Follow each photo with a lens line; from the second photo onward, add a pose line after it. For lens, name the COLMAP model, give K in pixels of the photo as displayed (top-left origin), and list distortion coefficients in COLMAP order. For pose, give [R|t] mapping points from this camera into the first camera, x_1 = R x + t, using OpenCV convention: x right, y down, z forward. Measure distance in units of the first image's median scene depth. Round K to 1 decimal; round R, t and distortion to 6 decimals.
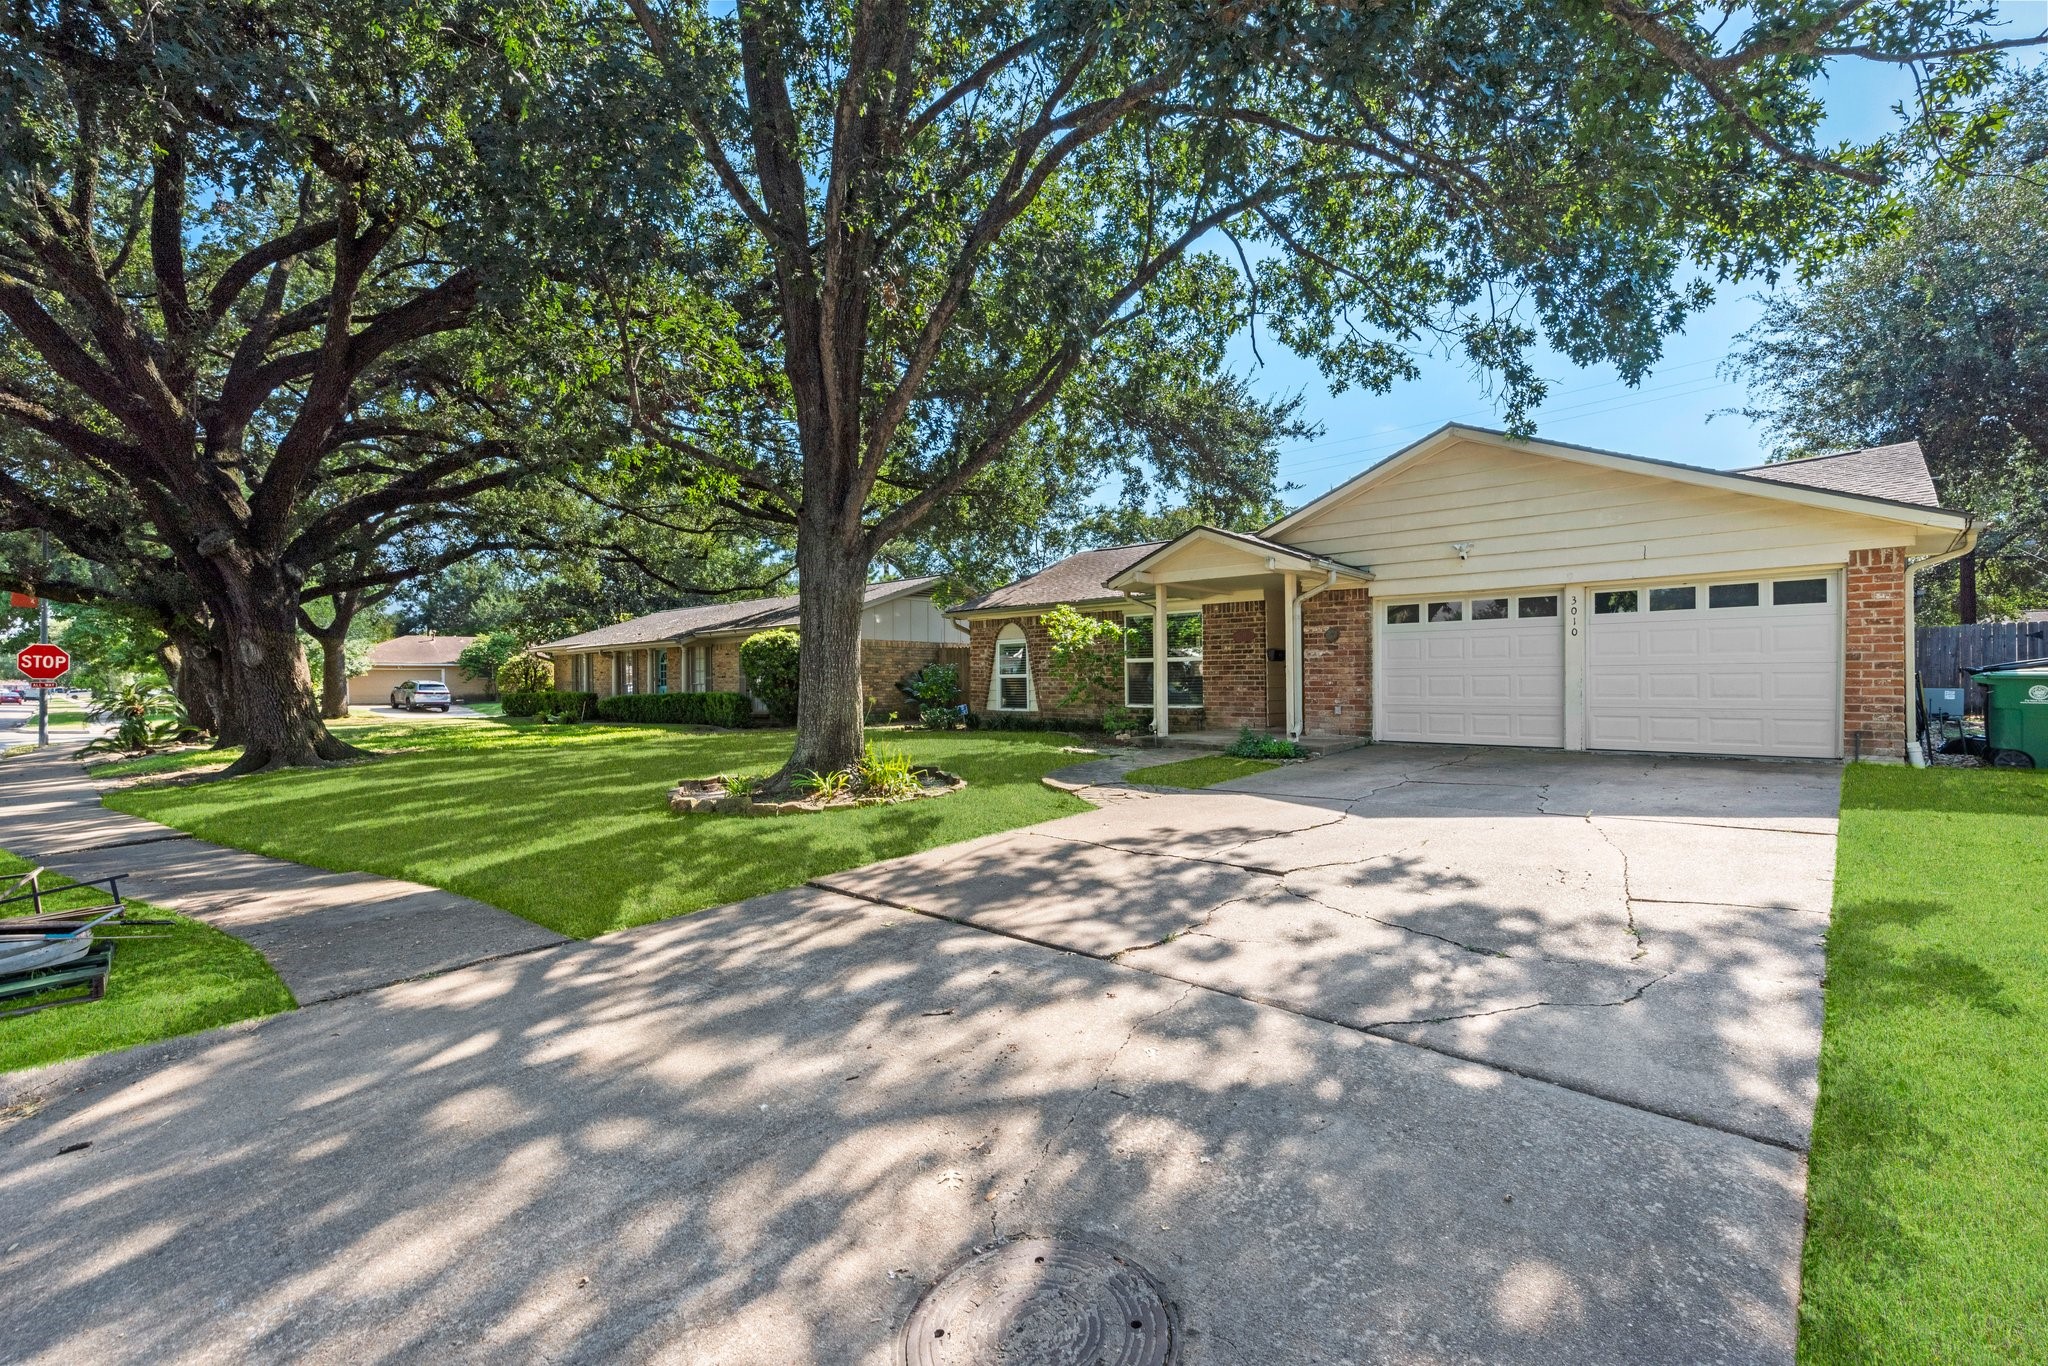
lens RADIAL K [[870.1, 0, 1019.8], [0, 870.1, 656.1], [0, 0, 1]] dist [-0.011855, -0.000118]
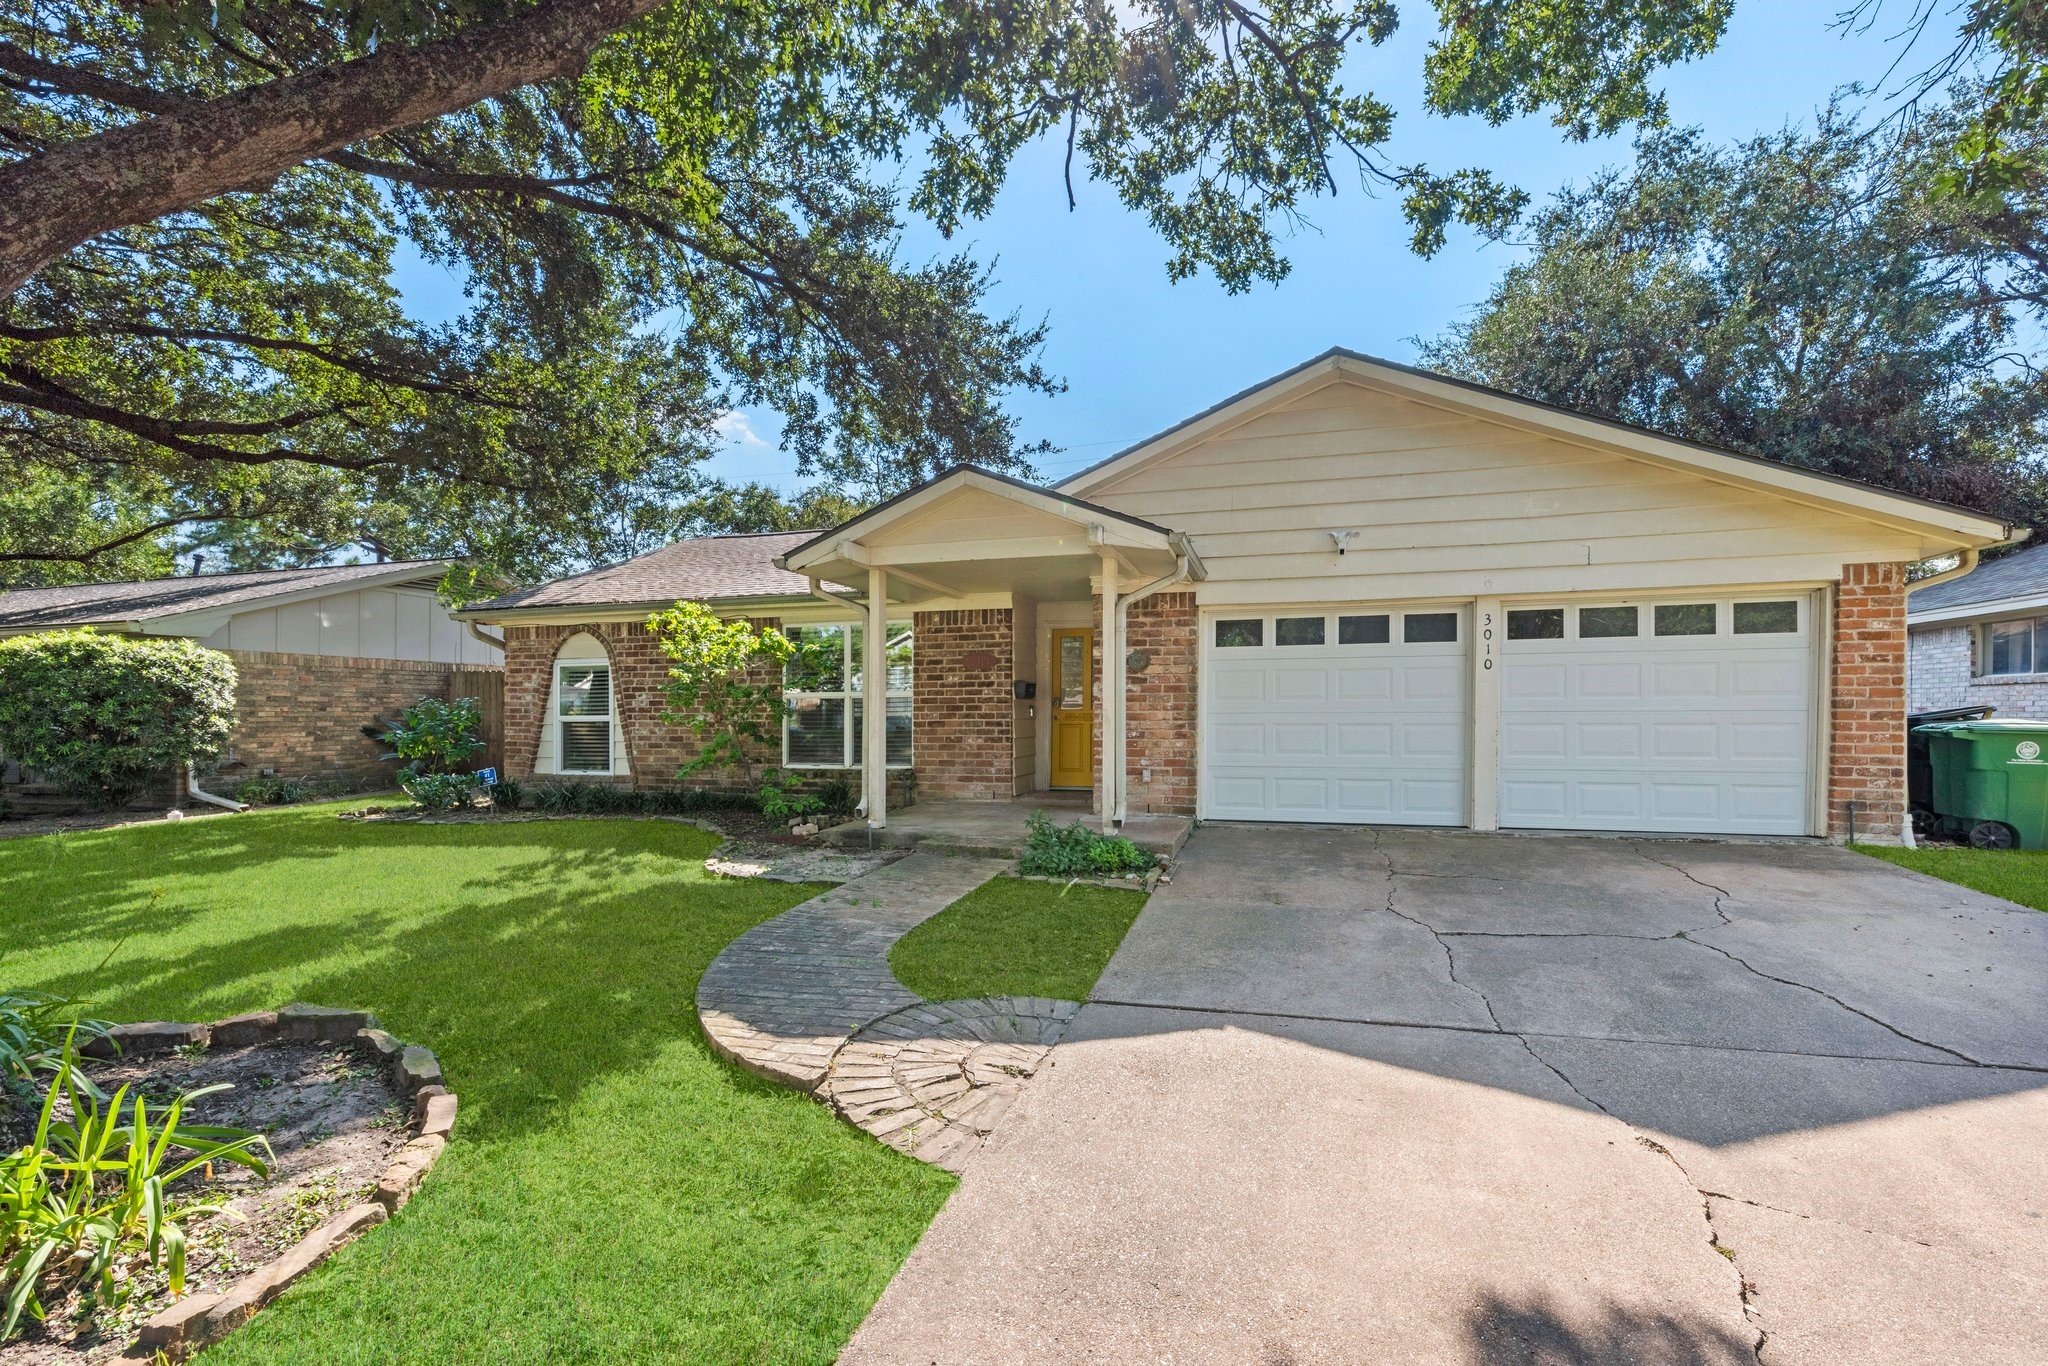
lens RADIAL K [[889.8, 0, 1034.1], [0, 889.8, 692.1], [0, 0, 1]] dist [-0.001830, -0.000262]
pose [[0.889413, 0.010294, 0.456989, -0.019462], [-0.012450, 0.999921, 0.001706, -0.001413], [-0.456935, -0.007207, 0.889471, 0.449222]]
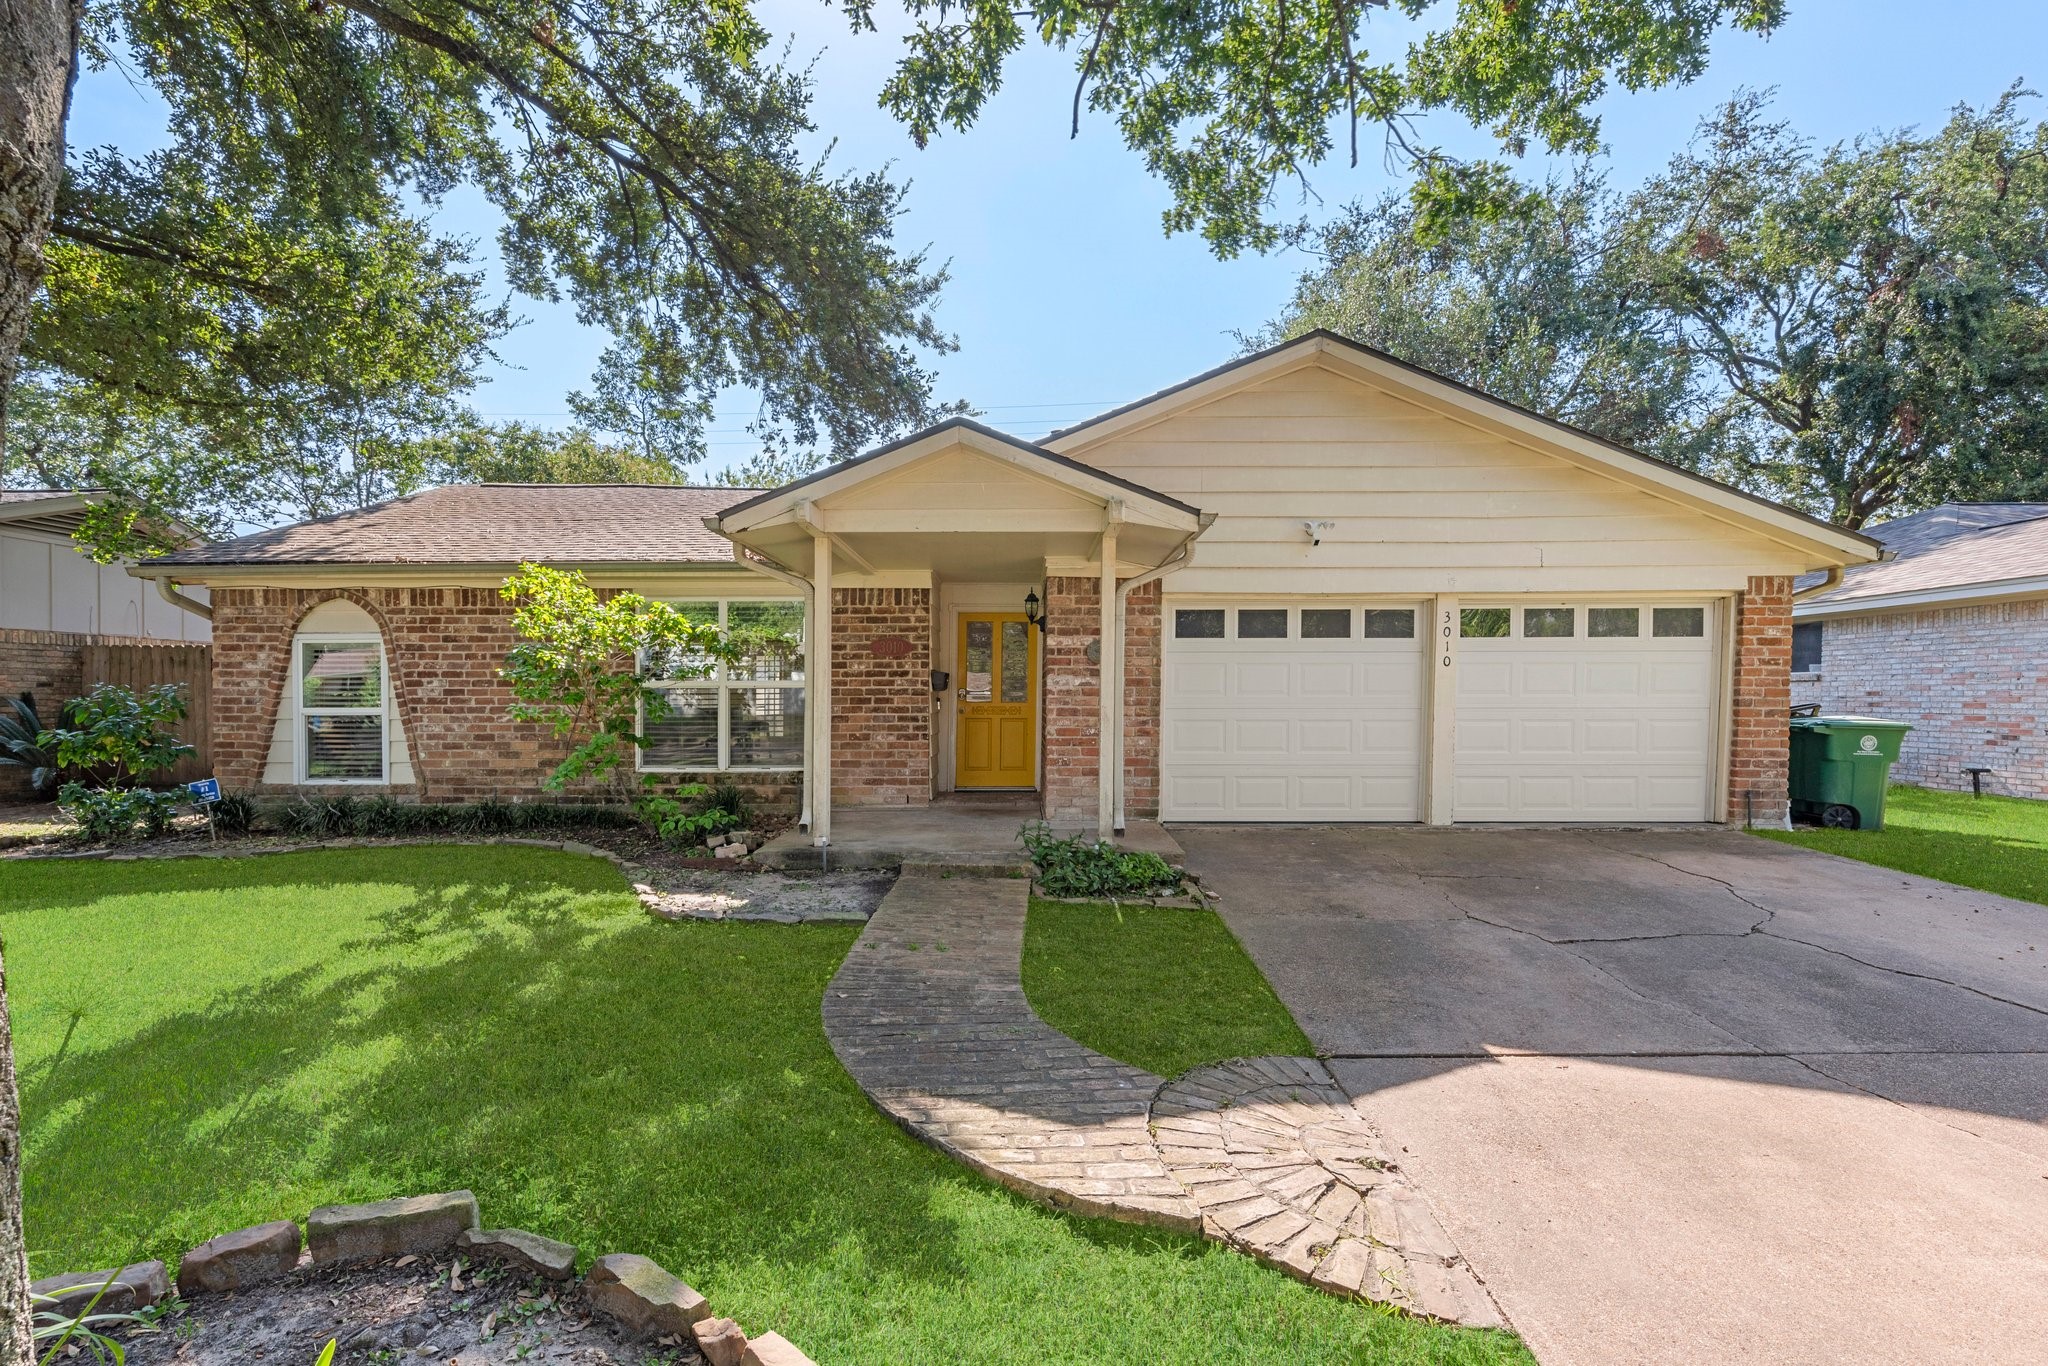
lens RADIAL K [[924.0, 0, 1016.4], [0, 924.0, 696.3], [0, 0, 1]] dist [0.003569, 0.000239]
pose [[0.735599, 0.003827, 0.677406, -0.120542], [-0.022318, 0.999578, 0.018587, -0.004497], [-0.677050, -0.028791, 0.735374, 0.583317]]
